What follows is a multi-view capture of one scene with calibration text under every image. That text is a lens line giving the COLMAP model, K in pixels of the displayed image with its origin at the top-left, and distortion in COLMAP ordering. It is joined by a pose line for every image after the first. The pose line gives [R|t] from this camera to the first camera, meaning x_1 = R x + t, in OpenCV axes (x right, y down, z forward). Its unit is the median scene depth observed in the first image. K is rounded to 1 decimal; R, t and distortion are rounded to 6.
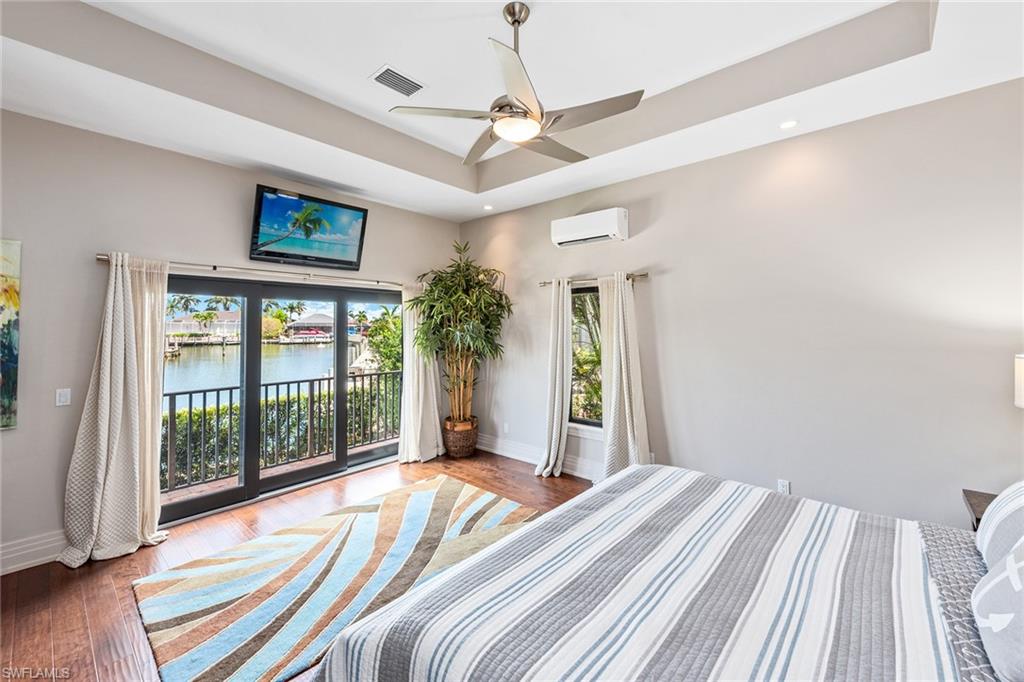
lens RADIAL K [[411.1, 0, 522.3], [0, 411.1, 315.5], [0, 0, 1]] dist [0.011815, -0.000055]
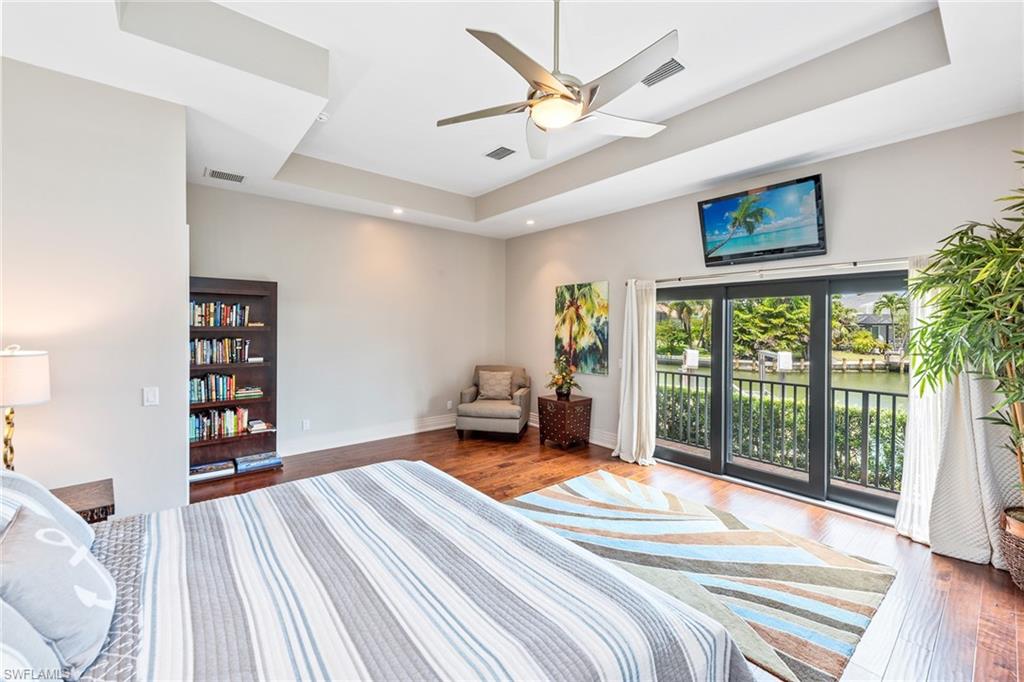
lens RADIAL K [[412.3, 0, 510.4], [0, 412.3, 333.6], [0, 0, 1]] dist [0.003444, -0.000069]
pose [[-0.163086, 0.023709, -0.986327, 0.550558], [0.022158, 0.999547, 0.020363, 0.015473], [0.986363, -0.018534, -0.163538, 0.616633]]
